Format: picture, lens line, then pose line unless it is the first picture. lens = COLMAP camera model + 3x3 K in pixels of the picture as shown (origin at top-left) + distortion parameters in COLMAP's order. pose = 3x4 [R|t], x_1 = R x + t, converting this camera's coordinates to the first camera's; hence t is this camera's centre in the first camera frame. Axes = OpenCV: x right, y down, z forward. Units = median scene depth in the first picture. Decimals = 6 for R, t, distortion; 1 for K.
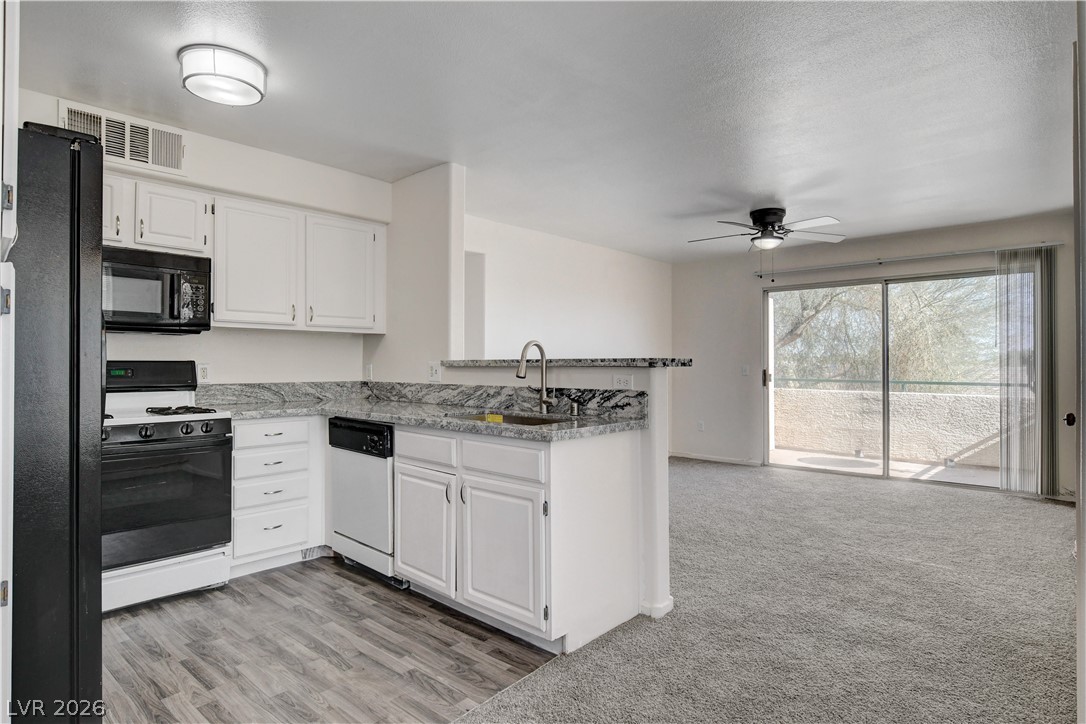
lens RADIAL K [[589.5, 0, 546.6], [0, 589.5, 362.1], [0, 0, 1]] dist [-0.002692, -0.005360]
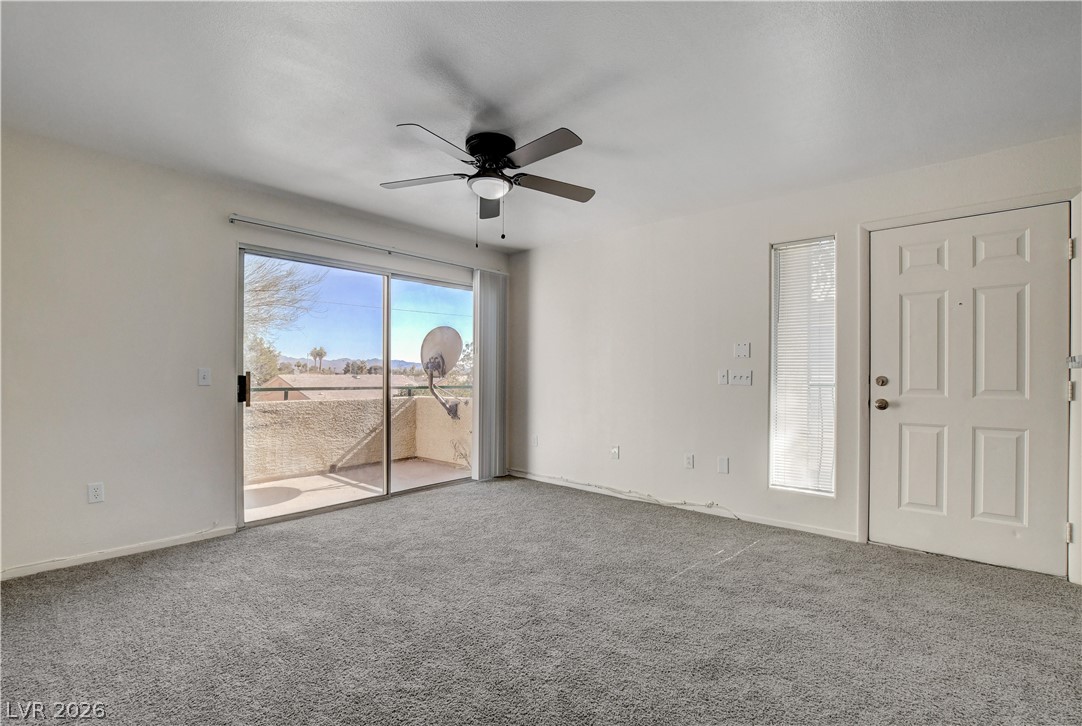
lens RADIAL K [[494.3, 0, 531.0], [0, 494.3, 379.4], [0, 0, 1]] dist [-0.018239, -0.000378]
pose [[-0.003348, -0.012952, 0.999911, -0.269969], [-0.011187, 0.999854, 0.012914, 0.012250], [-0.999932, -0.011142, -0.003493, 1.262704]]
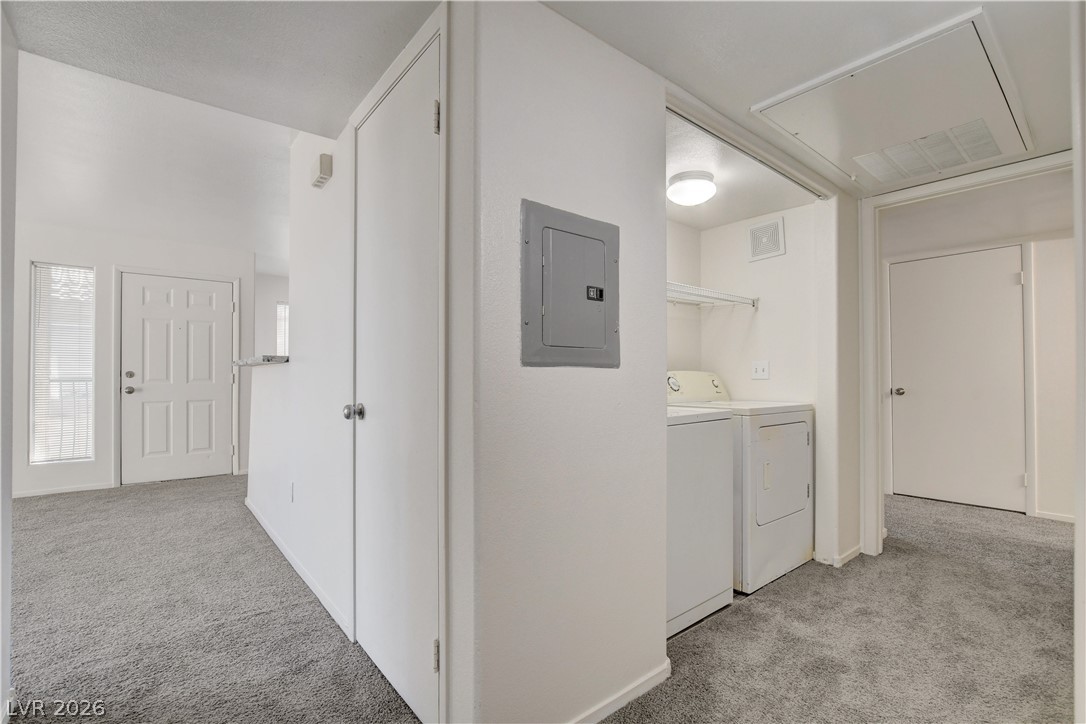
lens RADIAL K [[485.4, 0, 548.1], [0, 485.4, 365.0], [0, 0, 1]] dist [-0.023745, 0.002423]
pose [[-0.988326, -0.002925, 0.152323, -0.674598], [-0.005628, 0.999834, -0.017324, 0.010022], [-0.152247, -0.017979, -0.988179, 1.701591]]
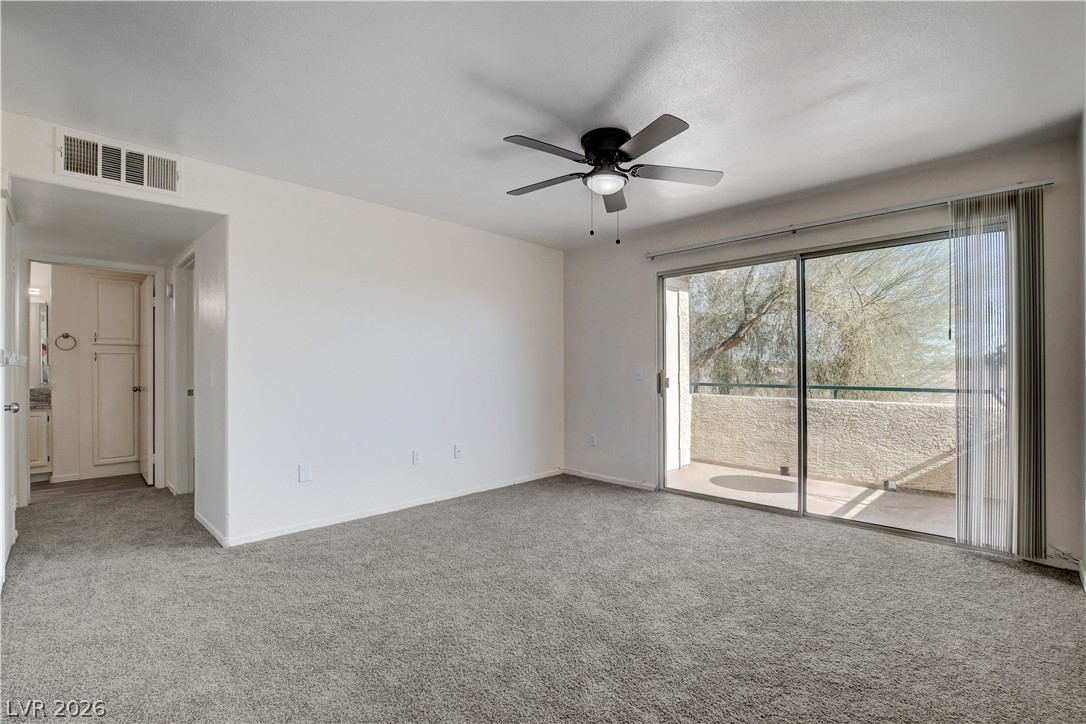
lens RADIAL K [[485.4, 0, 546.1], [0, 485.4, 370.3], [0, 0, 1]] dist [-0.023745, 0.002423]
pose [[0.999214, -0.003191, -0.039502, 0.433102], [0.003309, 0.999990, 0.002924, 0.011652], [0.039492, -0.003052, 0.999215, 0.583748]]
